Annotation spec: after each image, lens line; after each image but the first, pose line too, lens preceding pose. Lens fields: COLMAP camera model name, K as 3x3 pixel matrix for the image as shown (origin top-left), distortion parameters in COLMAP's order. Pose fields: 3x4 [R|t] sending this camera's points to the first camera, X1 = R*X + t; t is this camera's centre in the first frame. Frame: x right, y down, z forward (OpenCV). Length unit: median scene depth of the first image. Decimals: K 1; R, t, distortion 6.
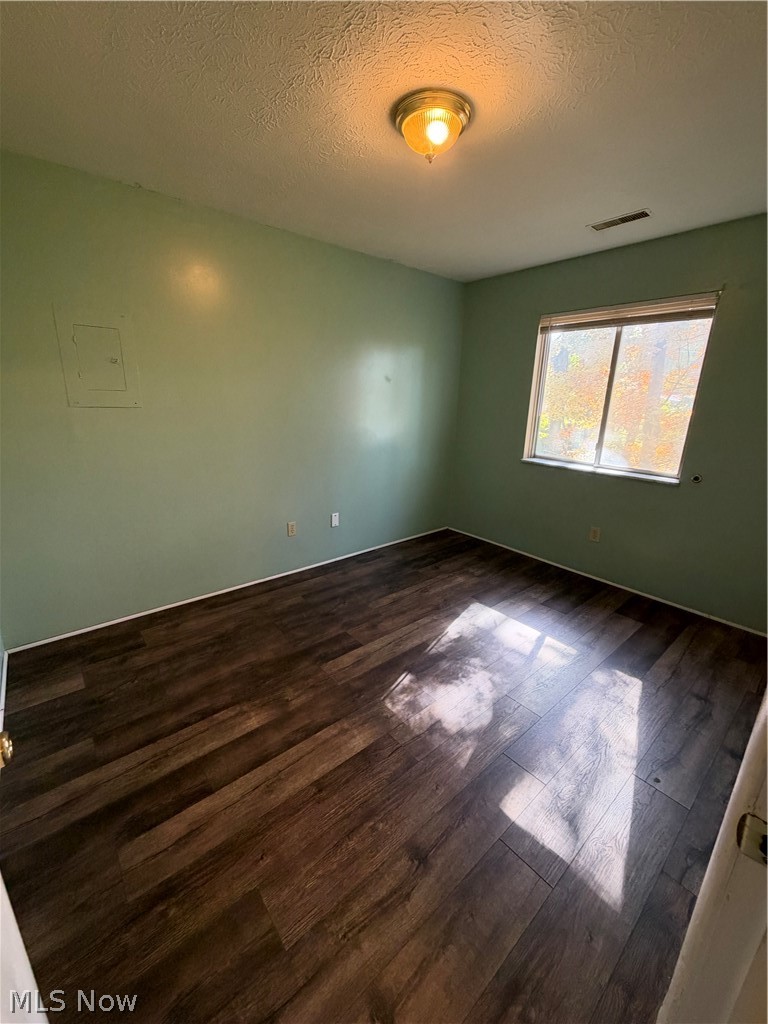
lens RADIAL K [[408.9, 0, 377.2], [0, 408.9, 513.5], [0, 0, 1]] dist [-0.000129, 0.000292]
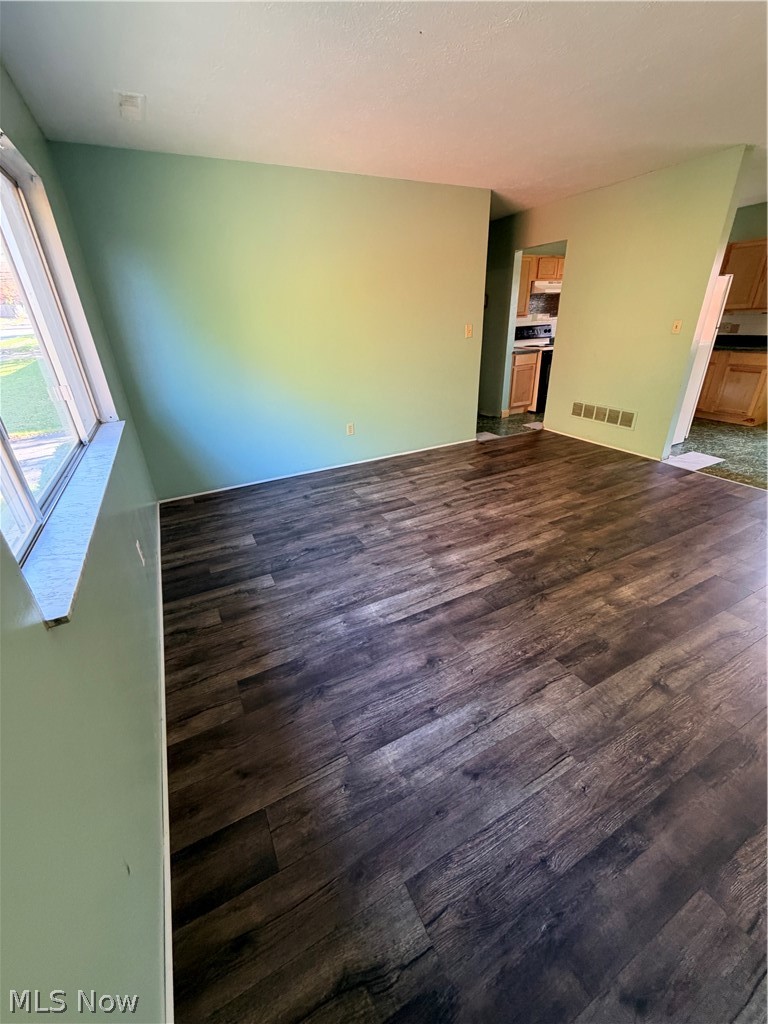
lens RADIAL K [[408.9, 0, 387.2], [0, 408.9, 505.9], [0, 0, 1]] dist [-0.000129, 0.000292]
pose [[-0.974259, -0.100991, 0.201545, -0.503350], [0.060595, 0.743820, 0.665628, -0.475623], [-0.217135, 0.660706, -0.718554, 1.504186]]
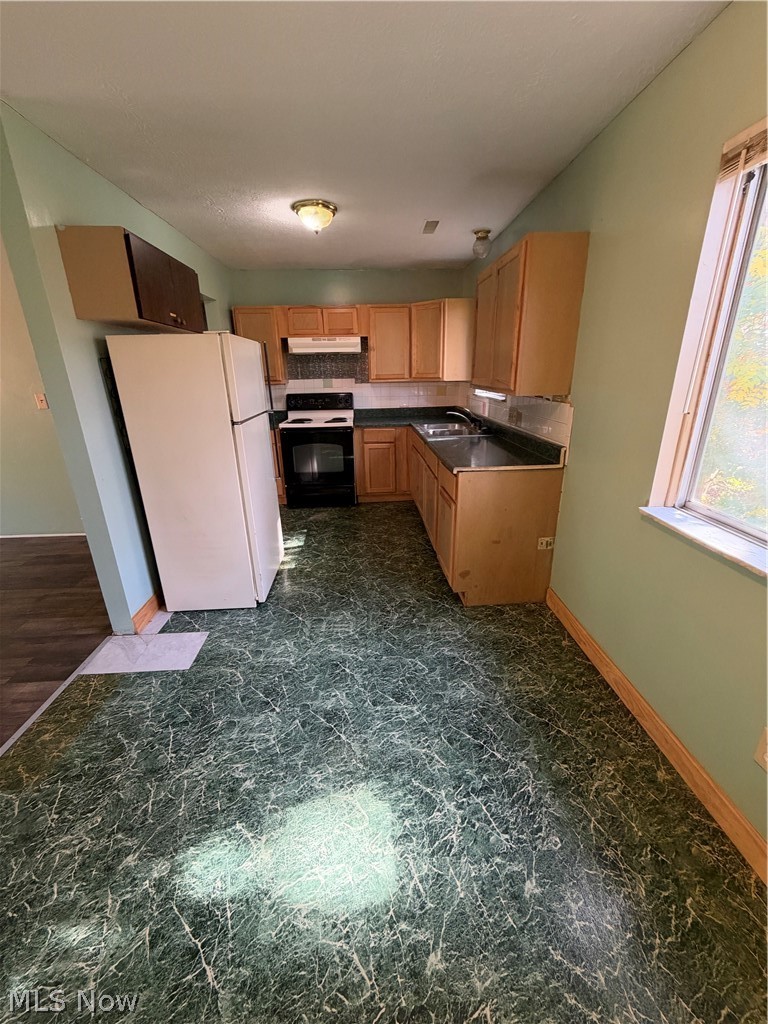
lens RADIAL K [[408.9, 0, 383.1], [0, 408.9, 507.4], [0, 0, 1]] dist [-0.000129, 0.000292]
pose [[-0.788790, -0.225205, 0.571920, -2.591863], [0.158285, 0.824659, 0.543032, -0.033734], [-0.593933, 0.518865, -0.614836, -0.318276]]
